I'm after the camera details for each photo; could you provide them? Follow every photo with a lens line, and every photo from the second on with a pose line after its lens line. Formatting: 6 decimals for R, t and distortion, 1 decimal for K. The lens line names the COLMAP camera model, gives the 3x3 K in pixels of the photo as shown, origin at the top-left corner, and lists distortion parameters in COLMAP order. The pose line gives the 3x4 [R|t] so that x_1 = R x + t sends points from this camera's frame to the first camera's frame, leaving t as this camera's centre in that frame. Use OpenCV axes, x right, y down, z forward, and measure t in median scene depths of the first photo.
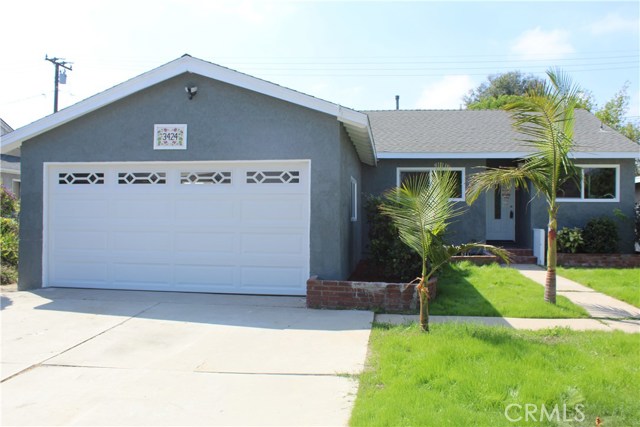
lens RADIAL K [[574.3, 0, 320.0], [0, 574.3, 213.5], [0, 0, 1]] dist [-0.112258, 0.004468]
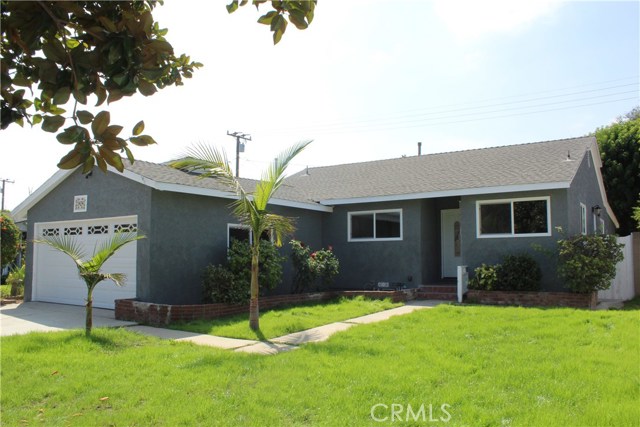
lens RADIAL K [[552.2, 0, 320.0], [0, 552.2, 213.5], [0, 0, 1]] dist [-0.169299, 0.164218]
pose [[0.882653, -0.047856, -0.467582, 0.640544], [0.011982, 0.996771, -0.079399, 0.008920], [0.469872, 0.064480, 0.880377, 0.021759]]
